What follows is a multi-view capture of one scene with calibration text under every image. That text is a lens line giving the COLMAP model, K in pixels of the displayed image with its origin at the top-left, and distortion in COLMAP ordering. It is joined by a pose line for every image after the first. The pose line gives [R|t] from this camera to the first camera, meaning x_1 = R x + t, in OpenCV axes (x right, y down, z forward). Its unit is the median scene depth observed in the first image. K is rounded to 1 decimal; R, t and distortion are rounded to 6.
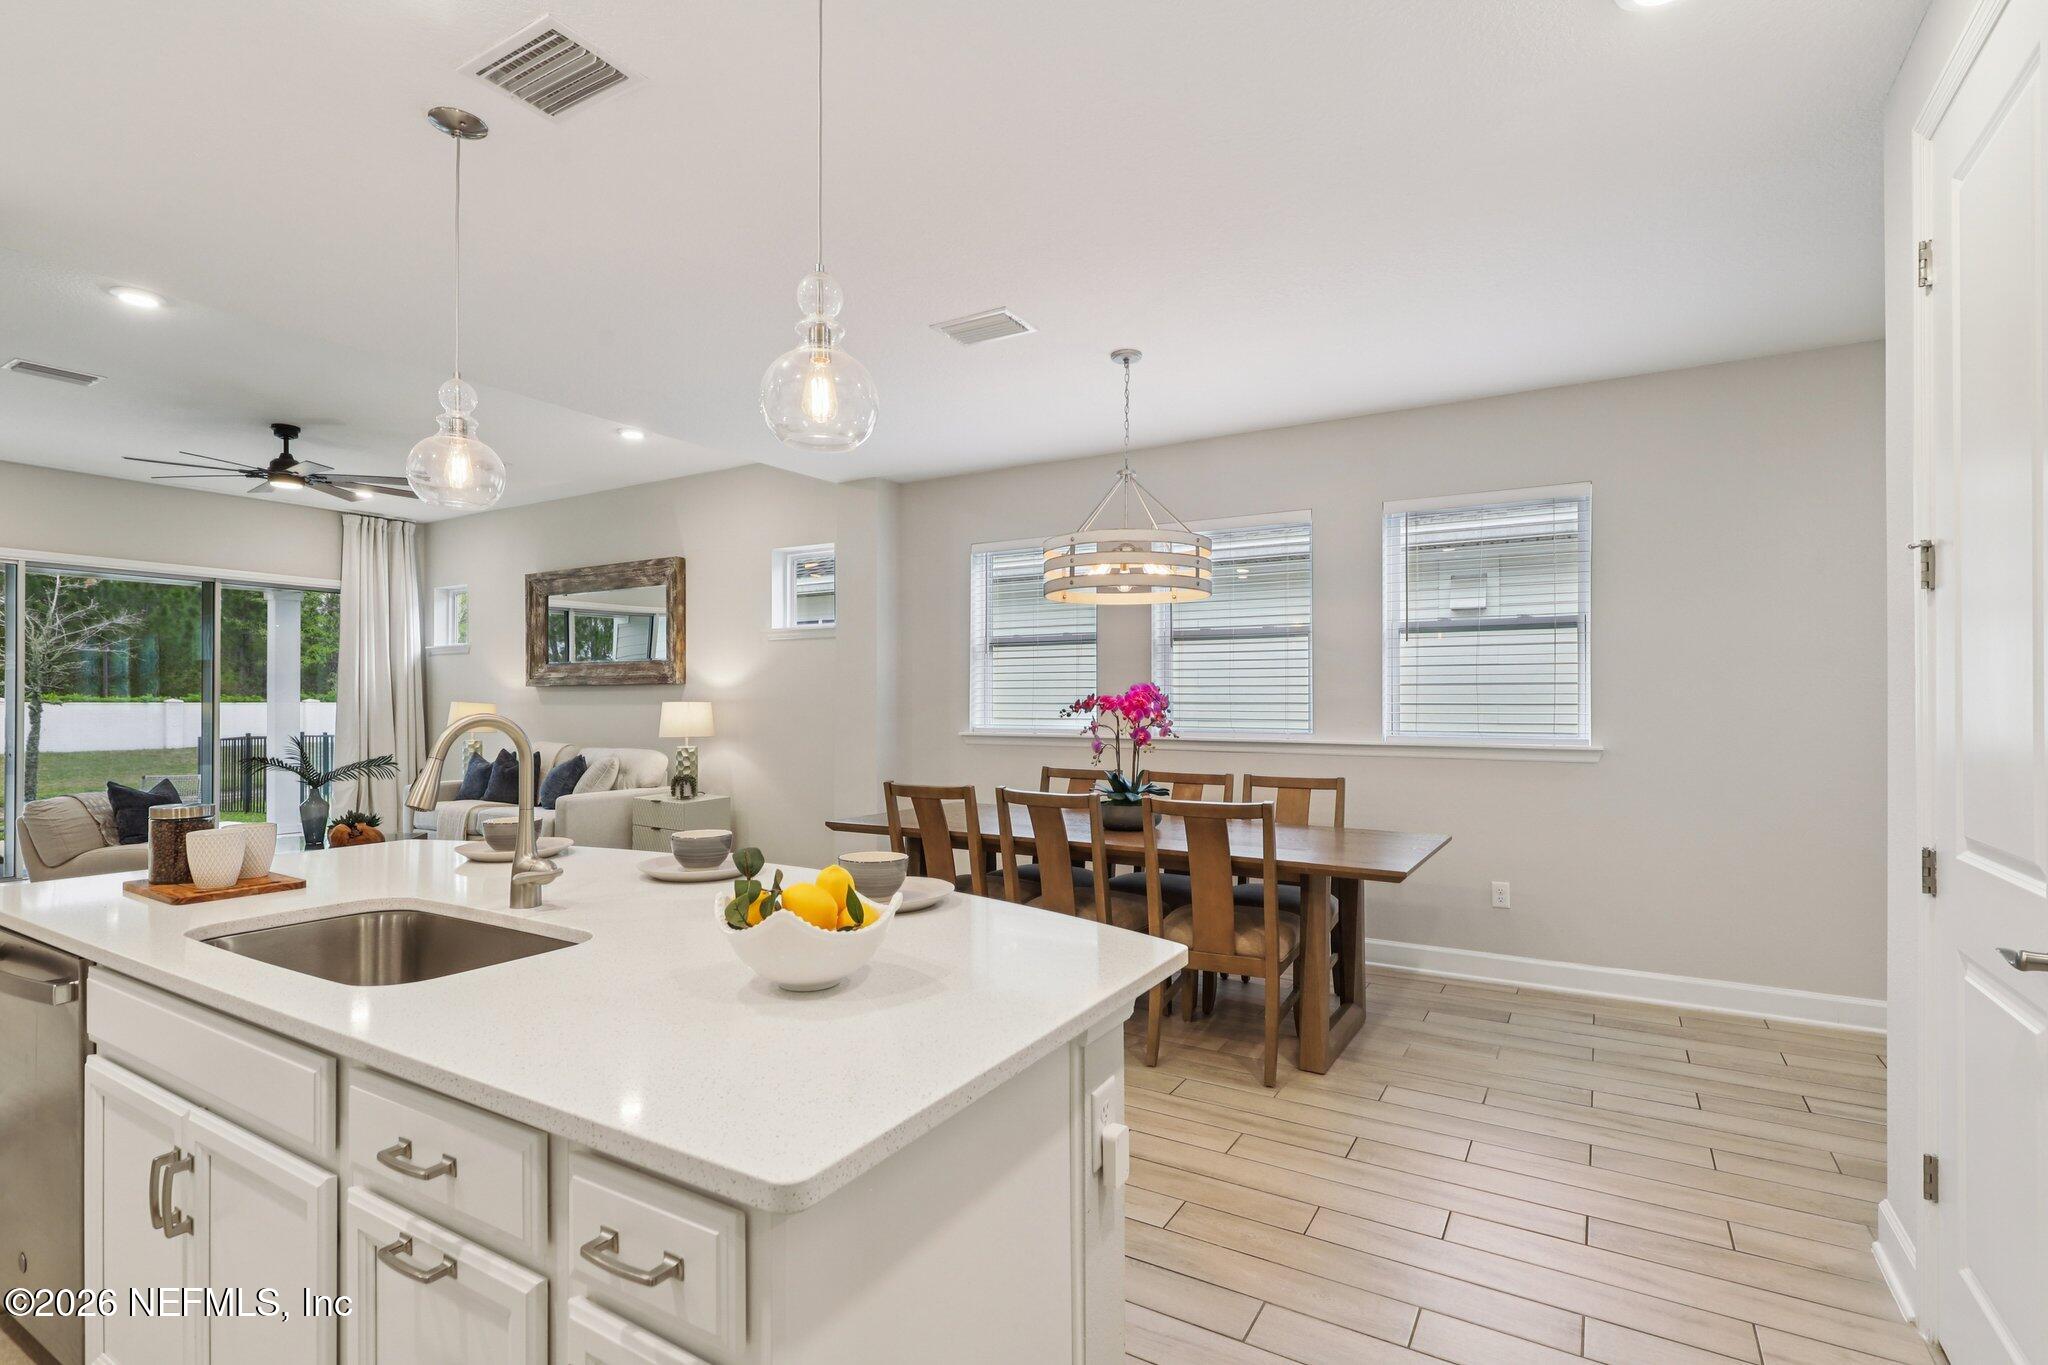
lens RADIAL K [[968.7, 0, 1025.7], [0, 968.7, 694.1], [0, 0, 1]] dist [0.003205, 0.000201]
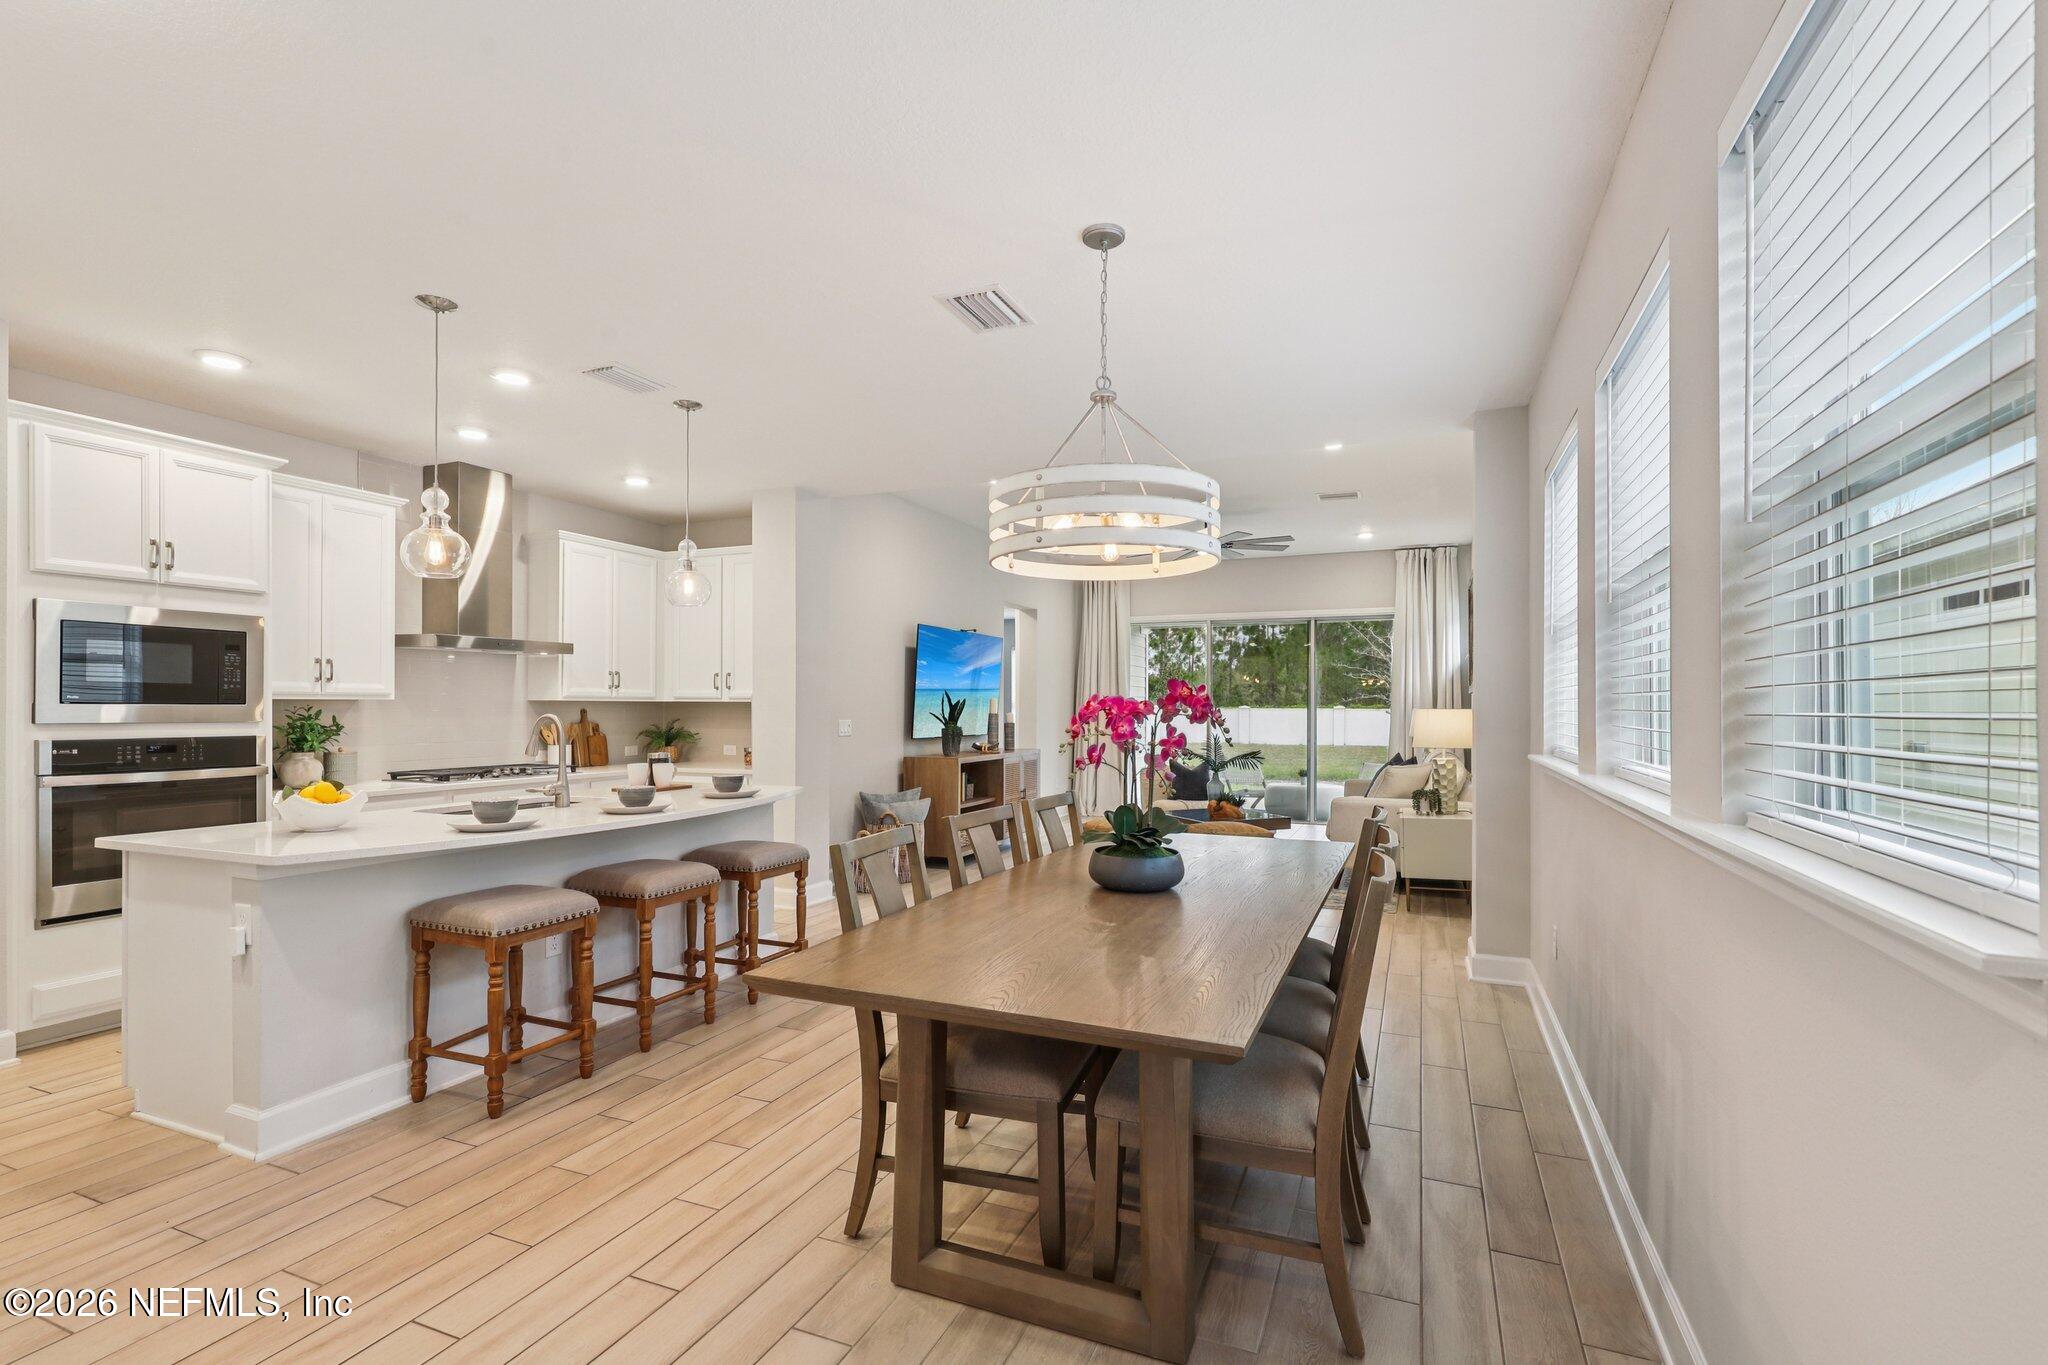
lens RADIAL K [[930.7, 0, 1022.8], [0, 930.7, 692.8], [0, 0, 1]] dist [-0.003326, -0.000329]
pose [[0.131167, -0.017255, -0.991210, 0.492560], [0.001230, 0.999851, -0.017243, 0.007874], [0.991359, 0.001042, 0.131169, 0.532524]]
